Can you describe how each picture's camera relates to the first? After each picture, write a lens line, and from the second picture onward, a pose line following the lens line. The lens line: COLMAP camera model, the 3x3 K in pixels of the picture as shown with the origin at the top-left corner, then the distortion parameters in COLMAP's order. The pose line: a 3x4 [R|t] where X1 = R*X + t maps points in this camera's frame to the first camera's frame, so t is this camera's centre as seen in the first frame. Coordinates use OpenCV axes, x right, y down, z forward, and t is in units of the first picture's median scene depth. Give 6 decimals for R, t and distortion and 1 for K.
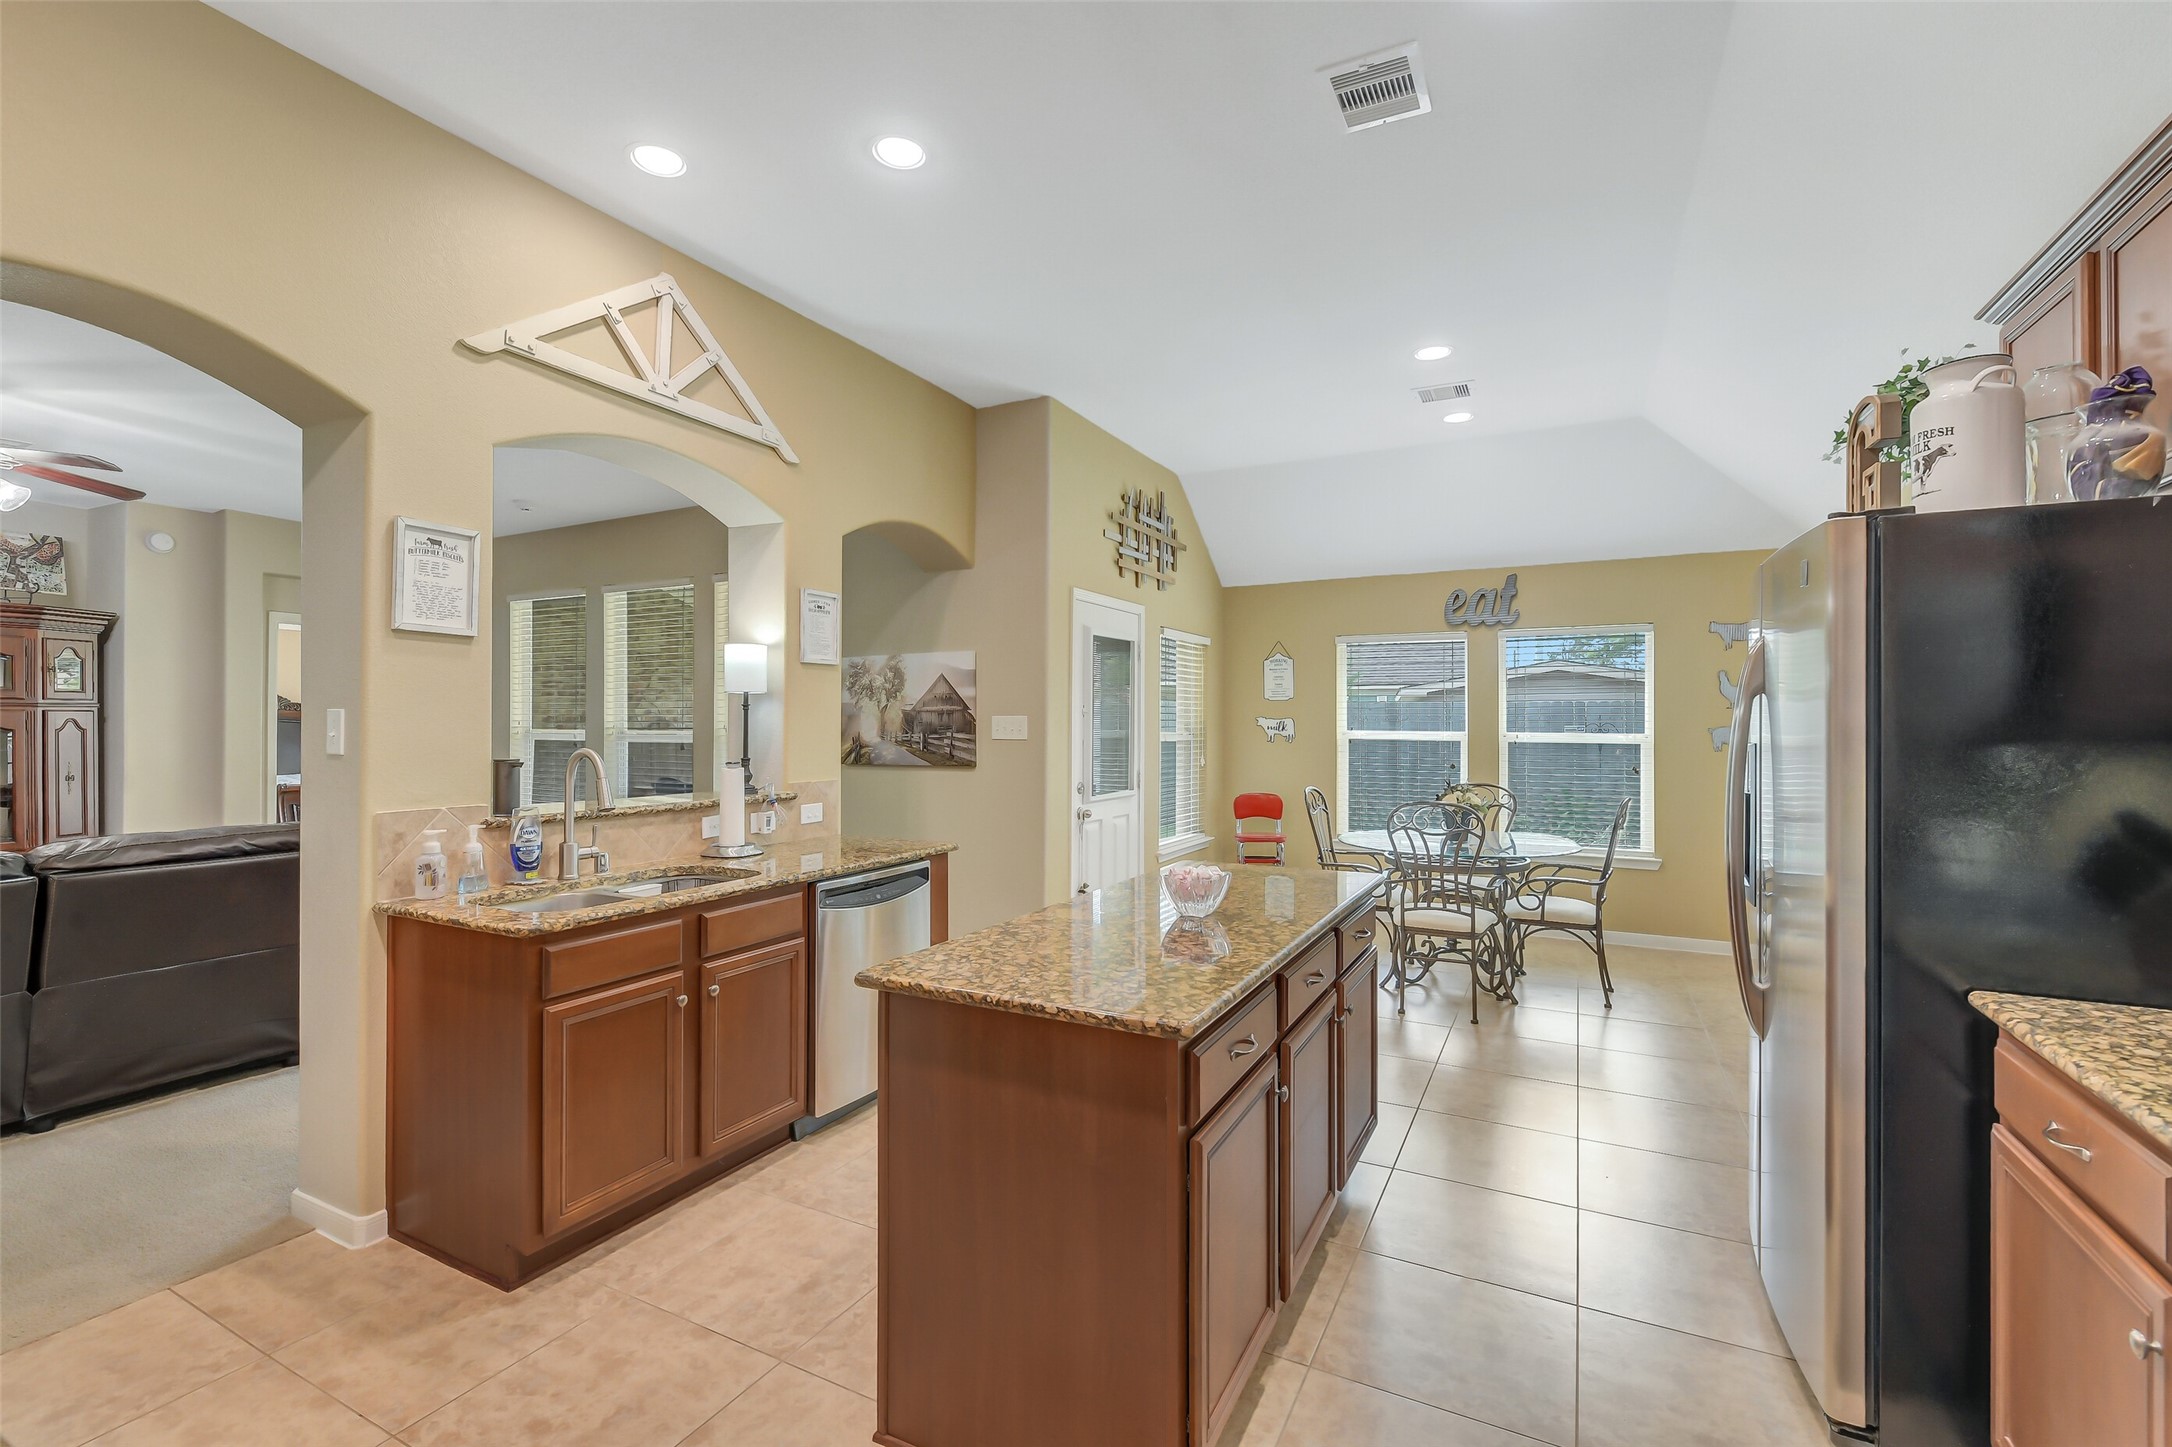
lens RADIAL K [[941.1, 0, 1089.8], [0, 941.1, 717.0], [0, 0, 1]] dist [0.002217, -0.003387]
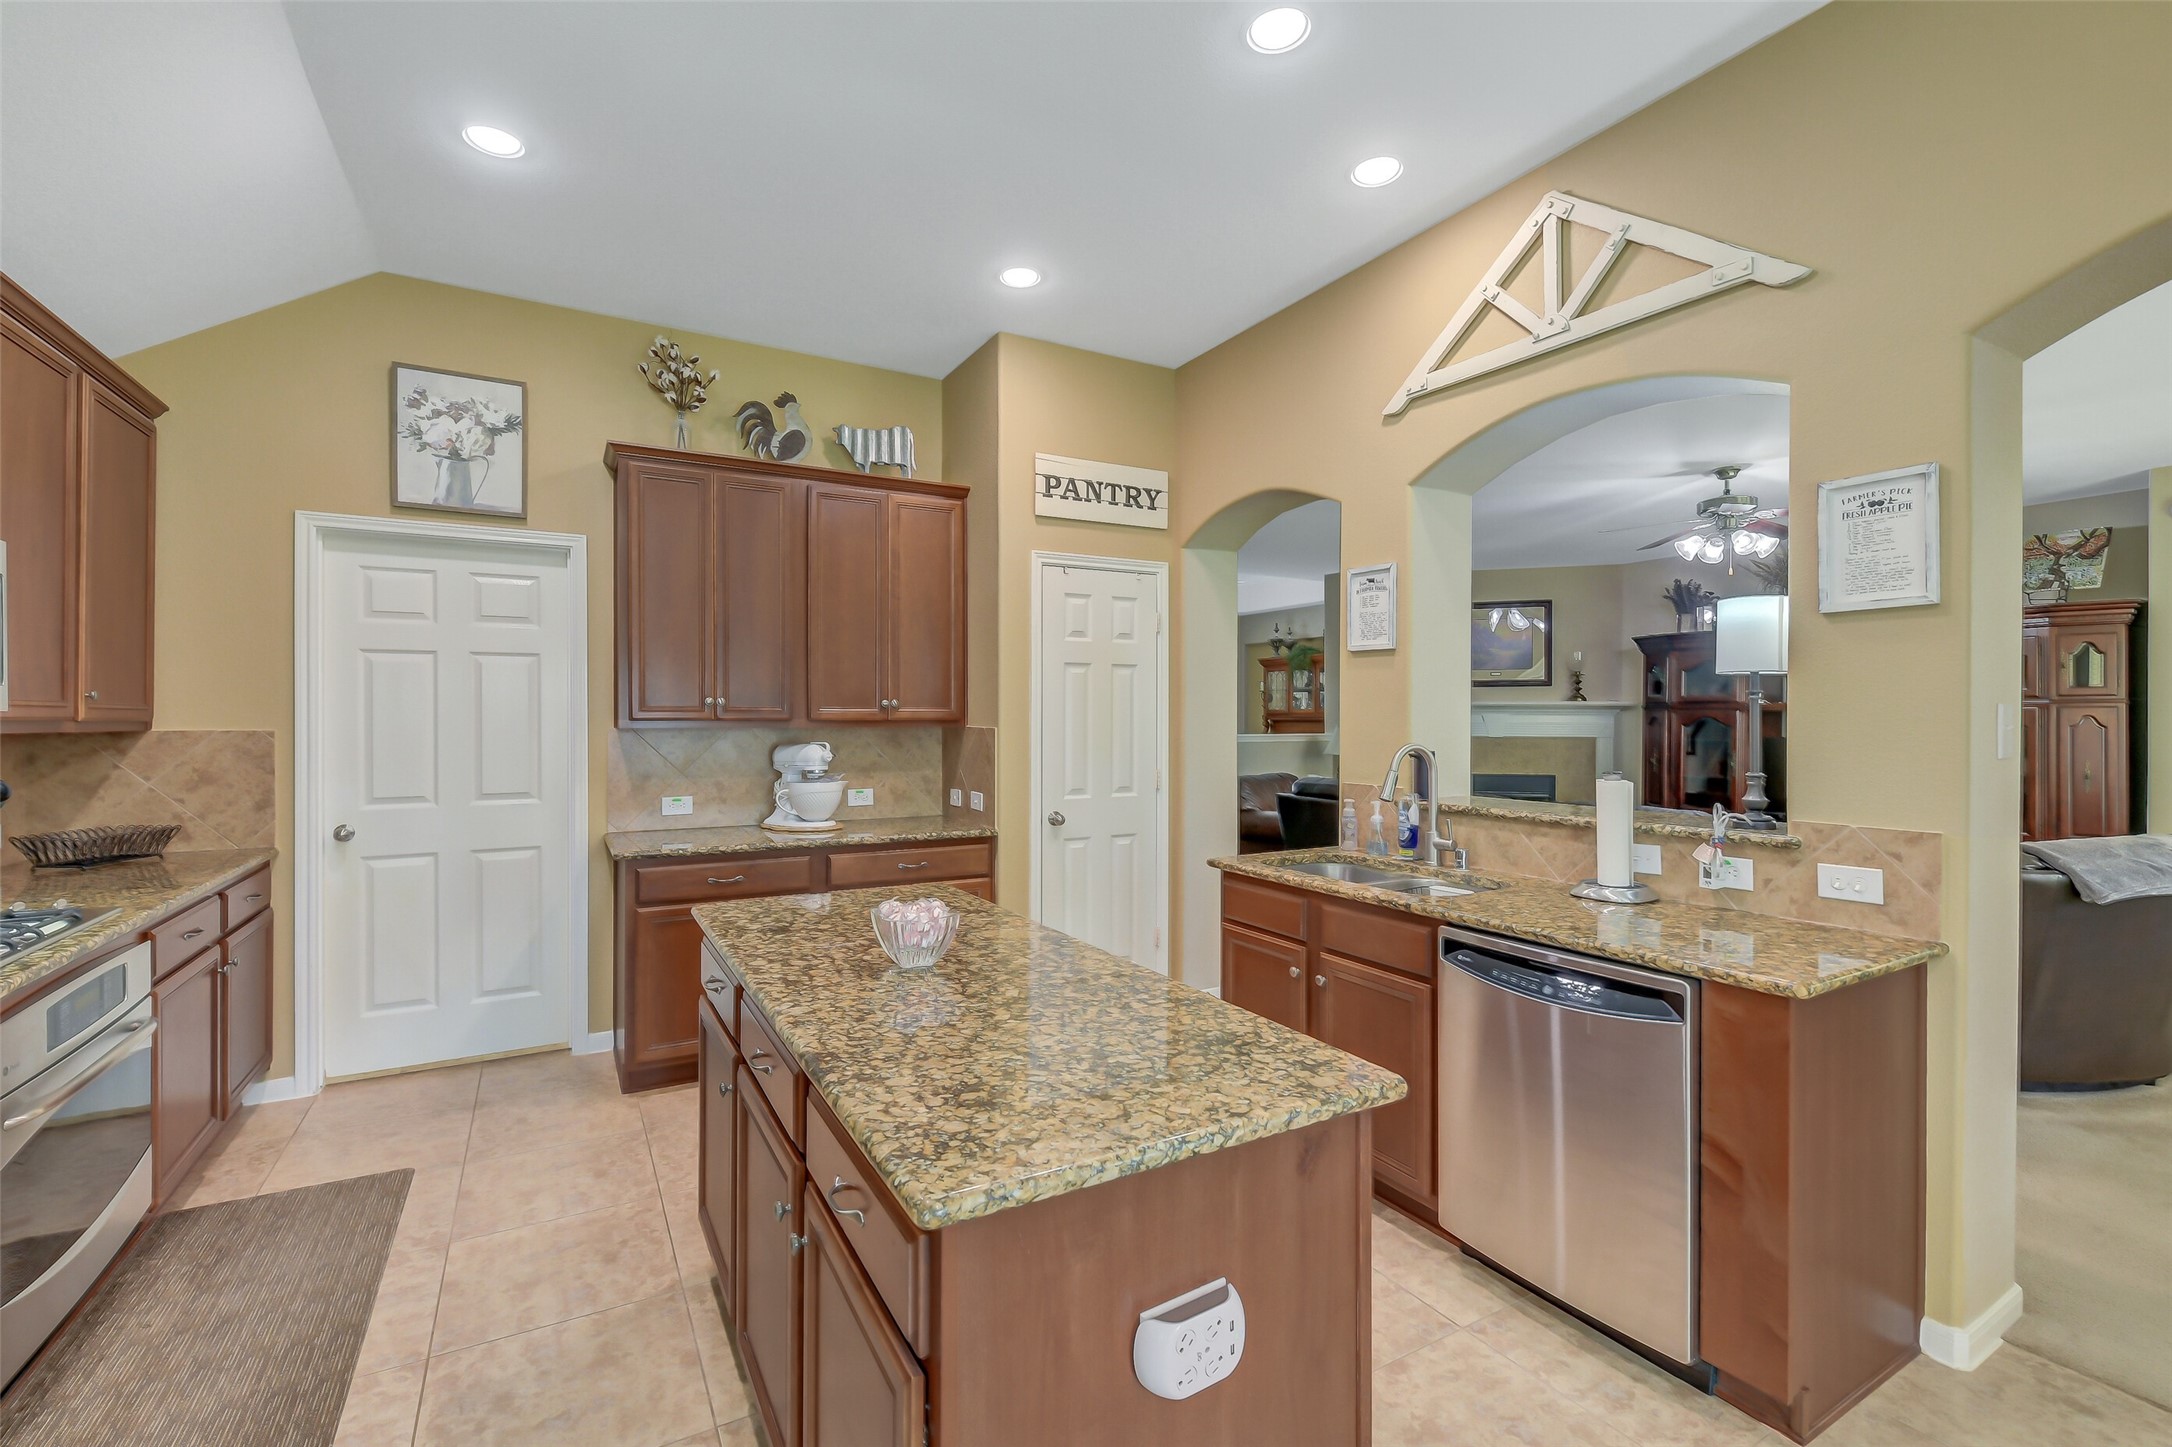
lens RADIAL K [[941.1, 0, 1080.3], [0, 941.1, 713.4], [0, 0, 1]] dist [0.002217, -0.003387]
pose [[-0.548738, -0.005165, -0.835979, 0.306390], [0.004433, 0.999949, -0.009089, 0.004256], [0.835983, -0.008693, -0.548687, 0.686041]]
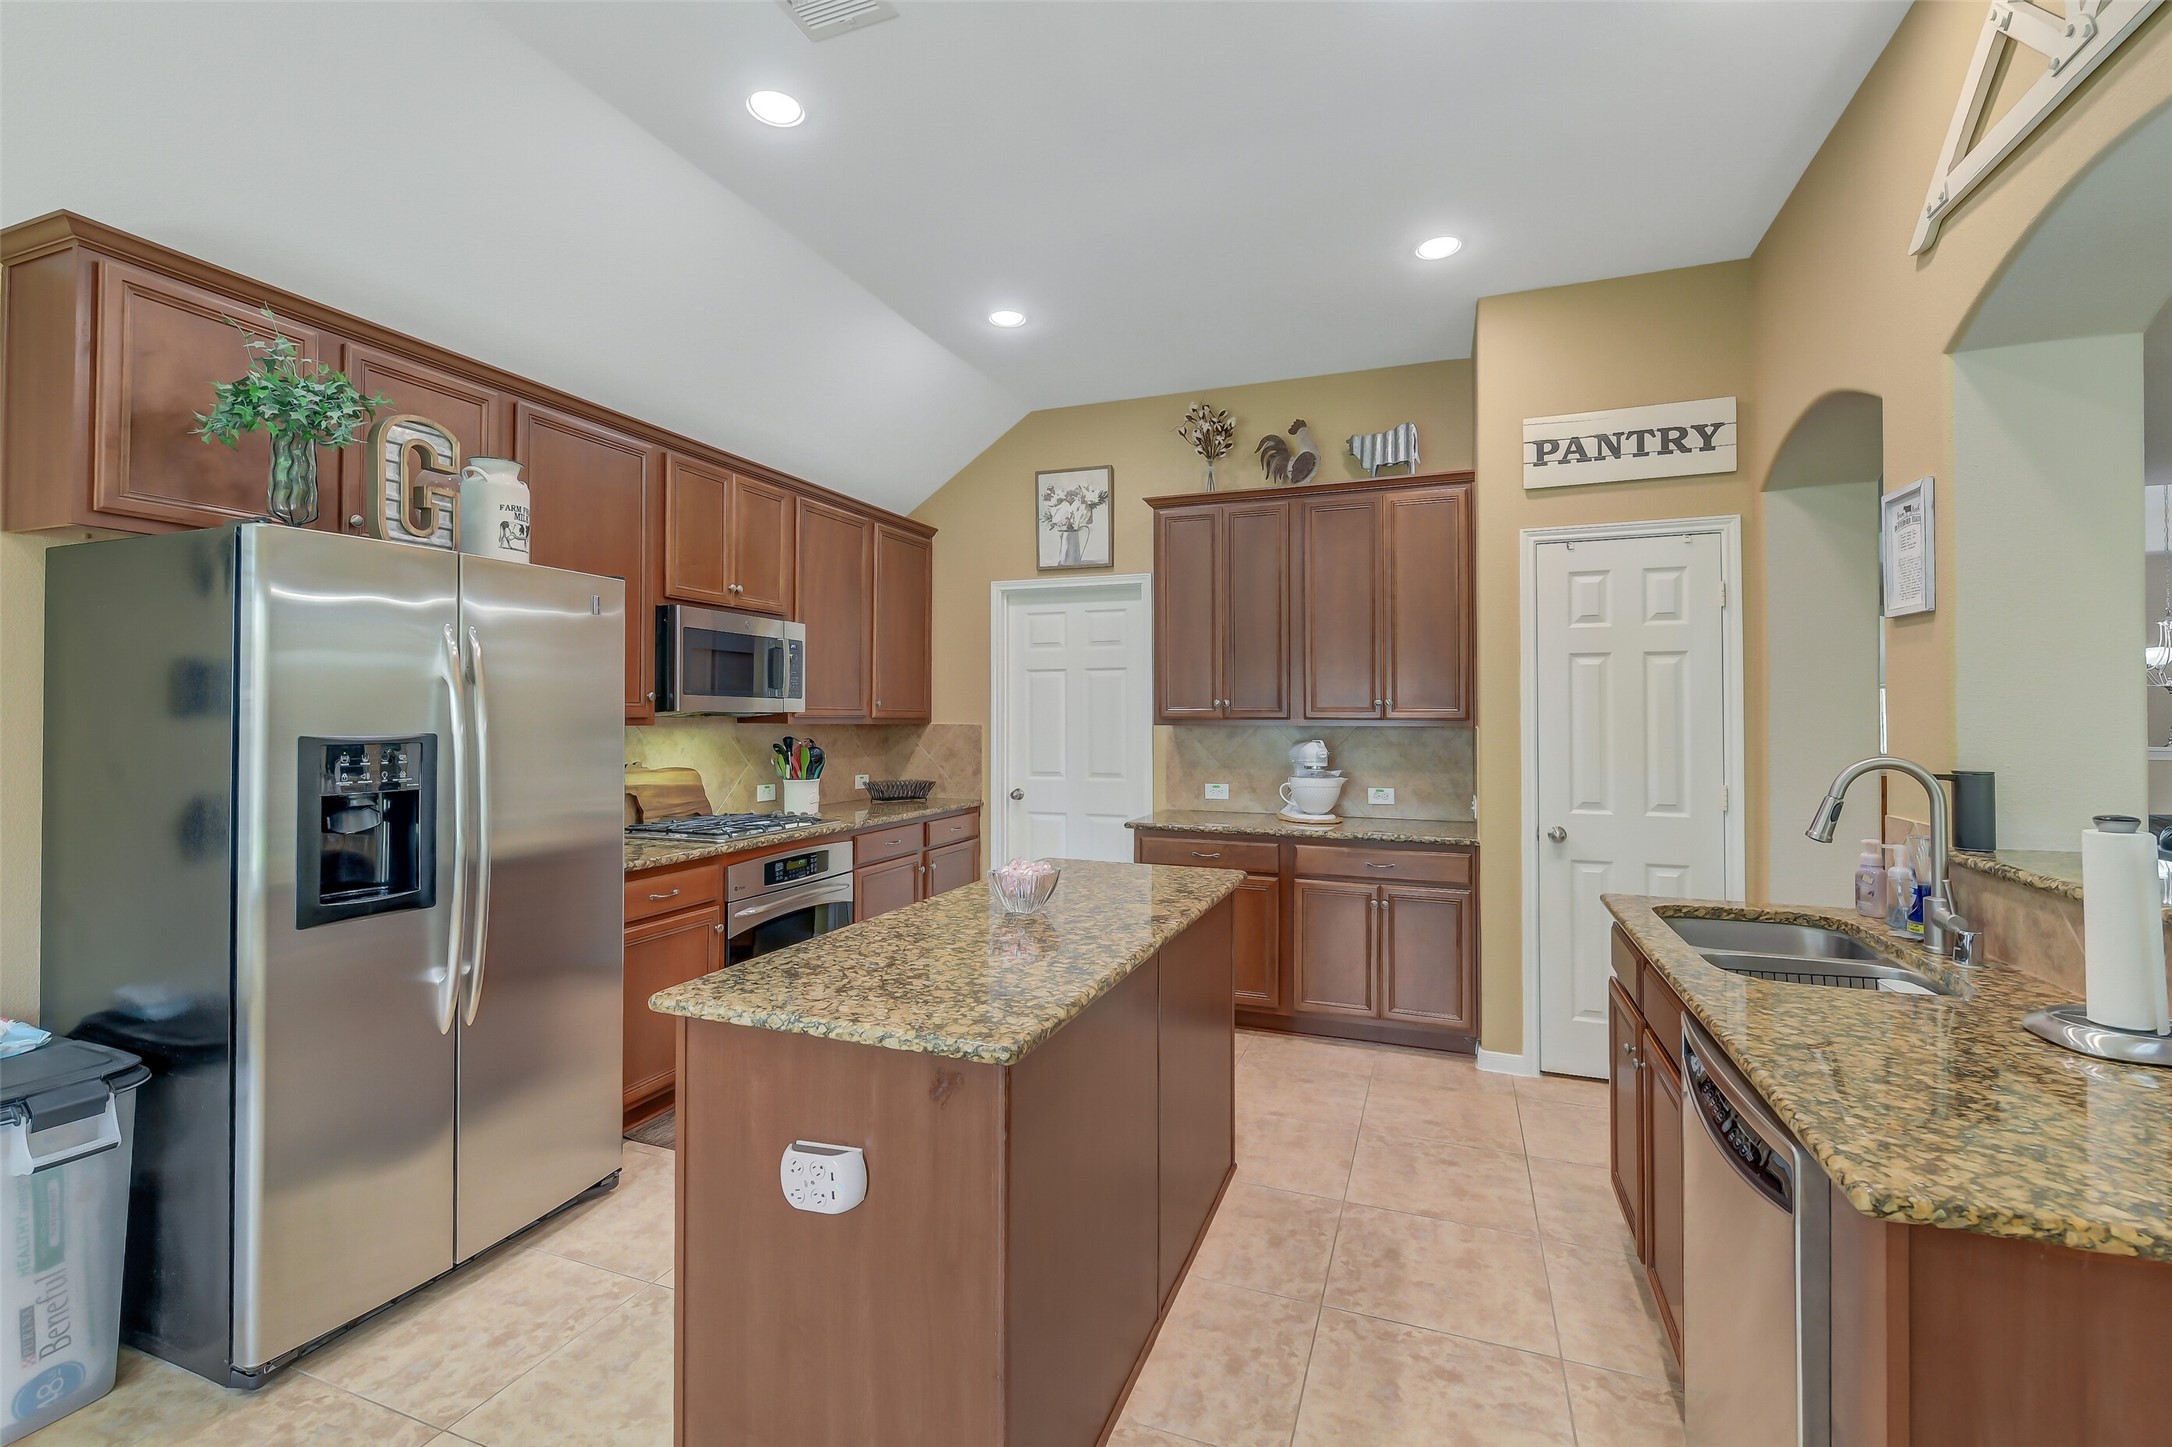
lens RADIAL K [[941.1, 0, 1081.3], [0, 941.1, 706.0], [0, 0, 1]] dist [0.002217, -0.003387]
pose [[-0.994733, -0.006234, -0.102311, 0.068821], [-0.004368, 0.999820, -0.018458, 0.006279], [0.102408, -0.017914, -0.994581, 0.881645]]
